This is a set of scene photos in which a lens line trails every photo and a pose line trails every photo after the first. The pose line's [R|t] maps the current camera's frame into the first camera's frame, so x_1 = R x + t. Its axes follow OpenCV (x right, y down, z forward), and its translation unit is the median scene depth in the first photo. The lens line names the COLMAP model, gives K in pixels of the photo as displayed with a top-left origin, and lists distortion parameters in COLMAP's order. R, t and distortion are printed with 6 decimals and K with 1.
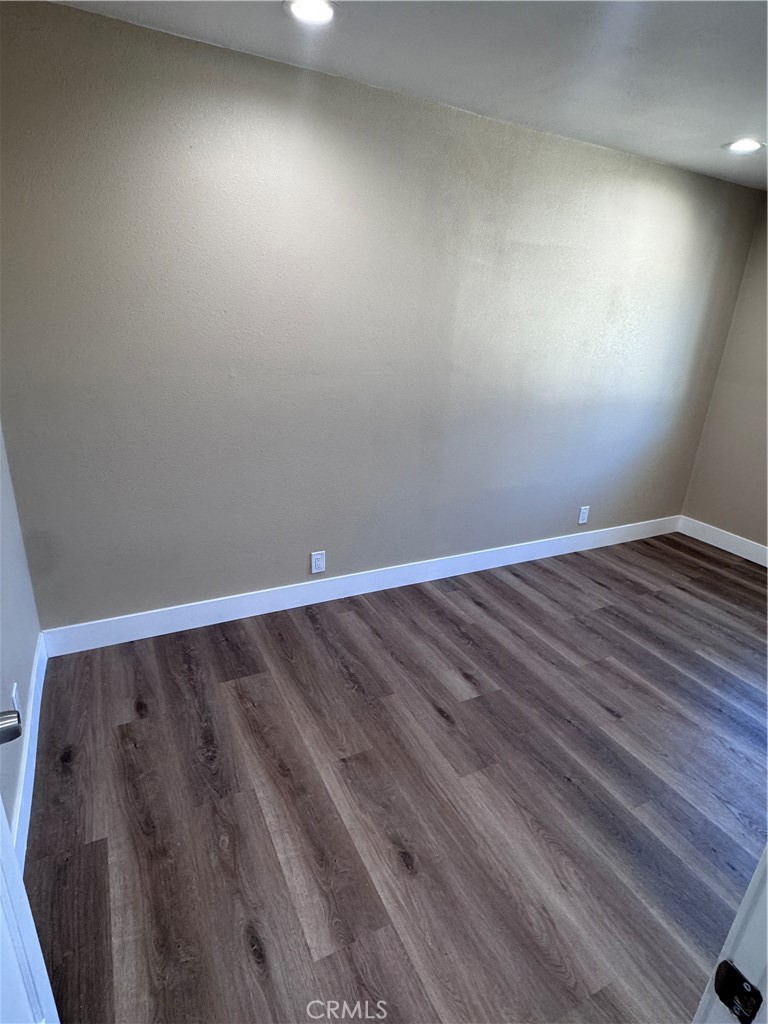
lens RADIAL K [[542.5, 0, 384.0], [0, 542.5, 512.0], [0, 0, 1]] dist [-0.004380, 0.001285]
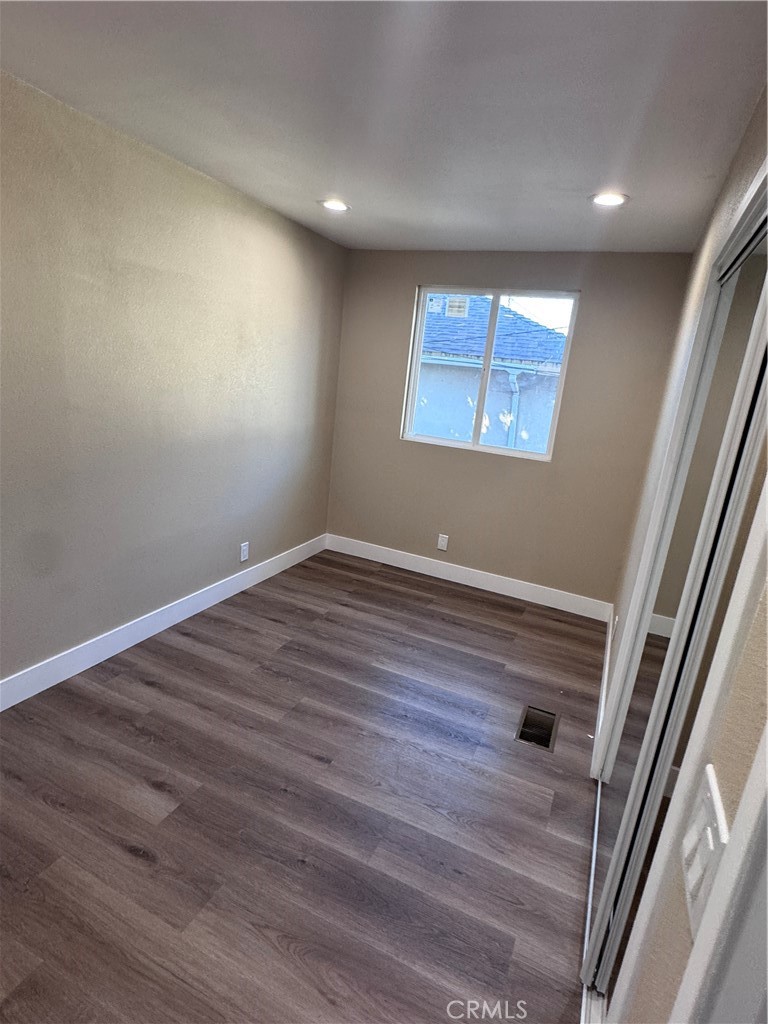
lens RADIAL K [[542.5, 0, 384.0], [0, 542.5, 512.0], [0, 0, 1]] dist [-0.004380, 0.001285]
pose [[0.785858, -0.137743, 0.602872, -0.012892], [0.163262, 0.986503, 0.012578, -0.055341], [-0.596467, 0.088541, 0.797739, 0.114961]]
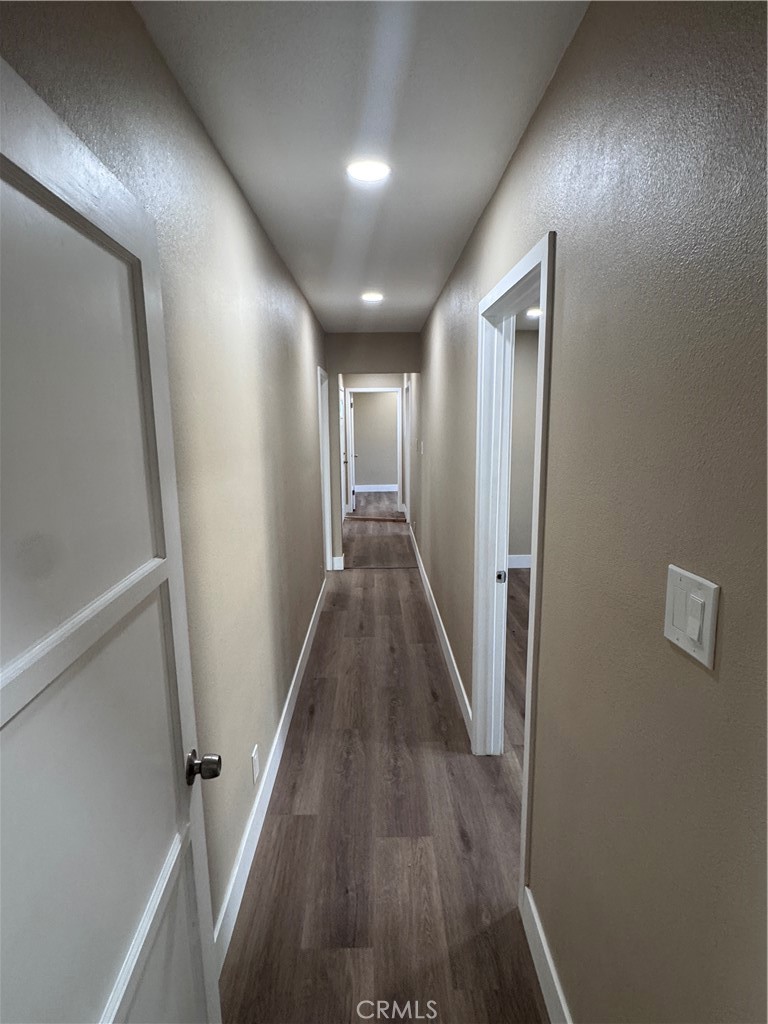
lens RADIAL K [[542.5, 0, 384.0], [0, 542.5, 512.0], [0, 0, 1]] dist [-0.004380, 0.001285]
pose [[-0.897357, -0.130030, 0.421713, -0.312147], [0.108544, 0.861215, 0.496515, -0.409378], [-0.427747, 0.491325, -0.758704, 1.020313]]
